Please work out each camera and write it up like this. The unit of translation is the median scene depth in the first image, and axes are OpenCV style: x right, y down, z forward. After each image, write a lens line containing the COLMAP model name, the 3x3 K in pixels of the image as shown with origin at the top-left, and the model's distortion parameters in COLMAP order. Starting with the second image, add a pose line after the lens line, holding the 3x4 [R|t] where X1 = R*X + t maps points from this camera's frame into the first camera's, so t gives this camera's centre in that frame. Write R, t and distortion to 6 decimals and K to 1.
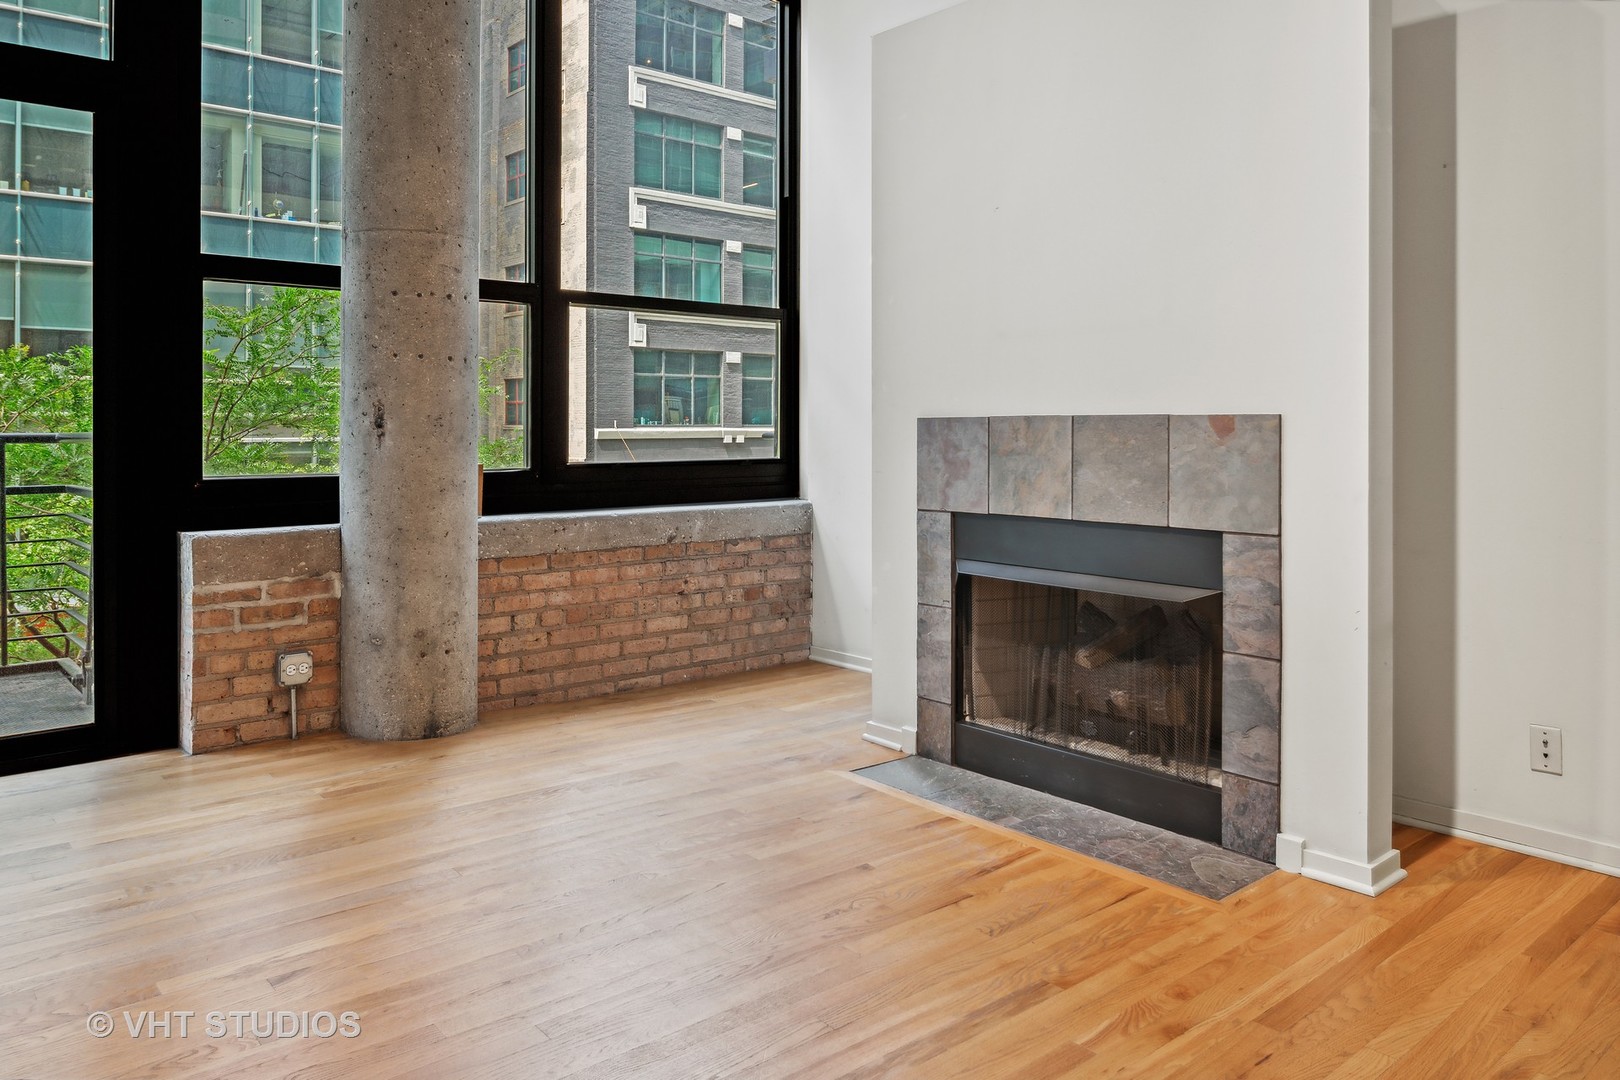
lens RADIAL K [[1144.4, 0, 805.1], [0, 1144.4, 425.4], [0, 0, 1]] dist [-0.005098, -0.004371]
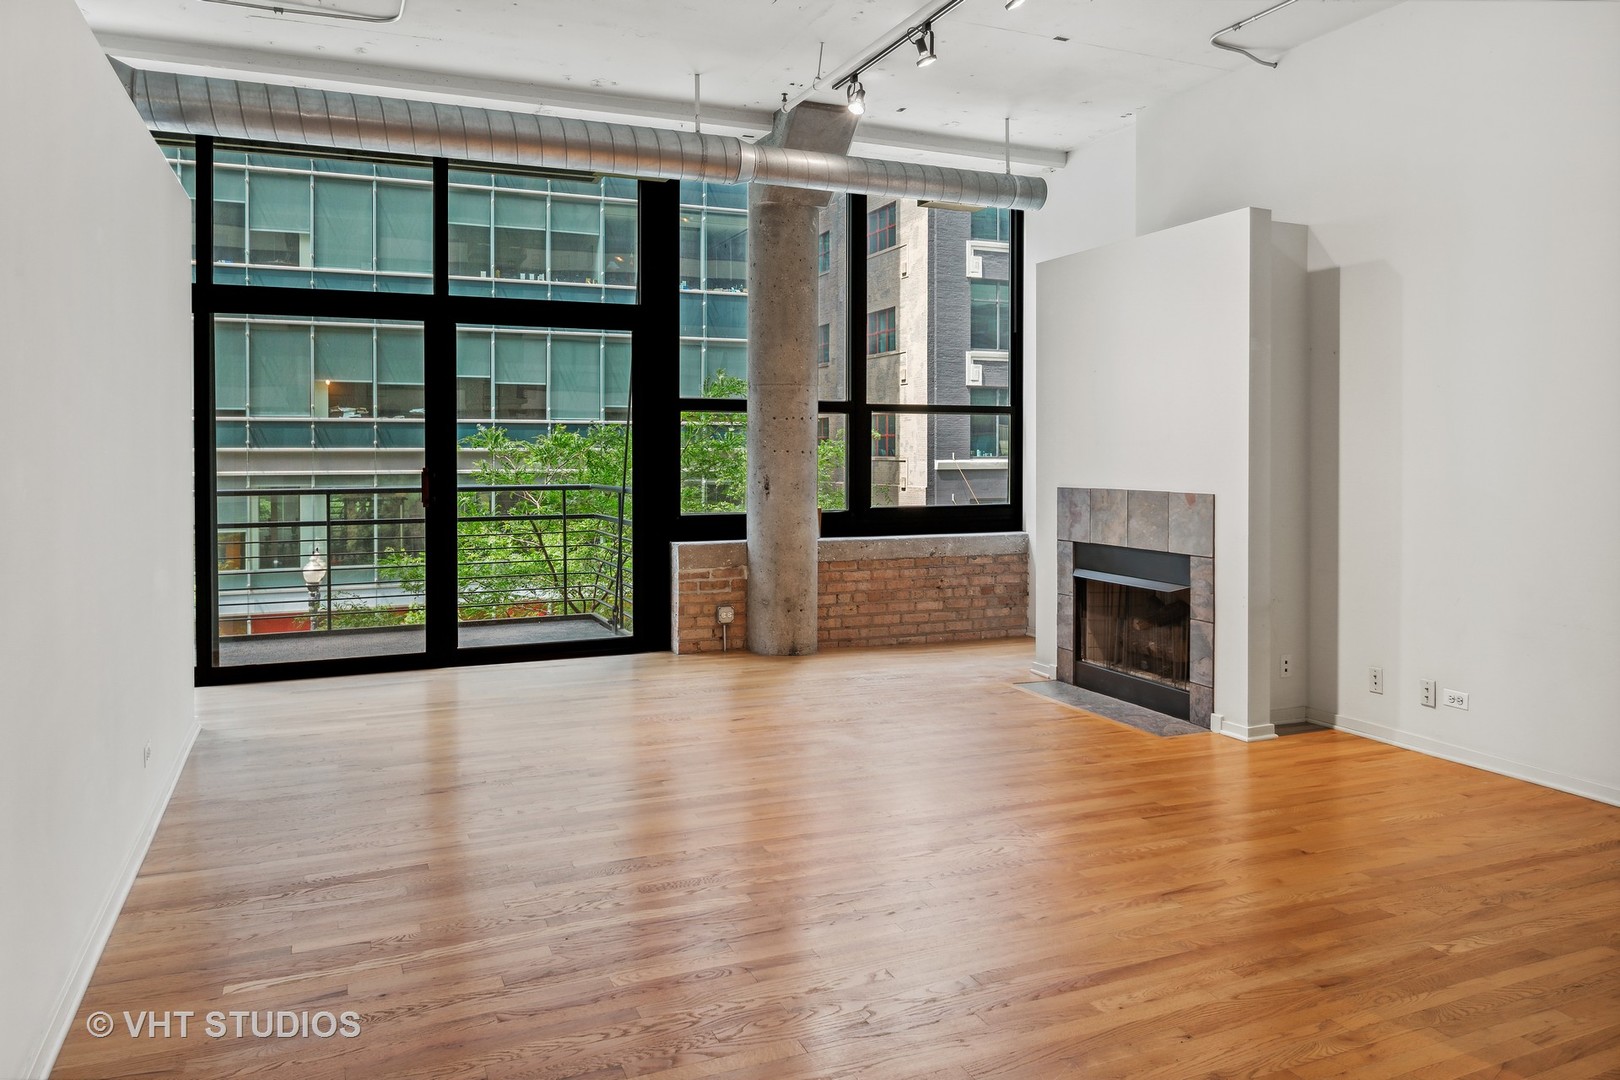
lens RADIAL K [[1144.4, 0, 805.1], [0, 1144.4, 425.4], [0, 0, 1]] dist [-0.005098, -0.004371]
pose [[0.953010, -0.005930, -0.302882, 0.260011], [-0.000277, 0.999791, -0.020446, -0.064784], [0.302939, 0.019570, 0.952809, -0.781212]]
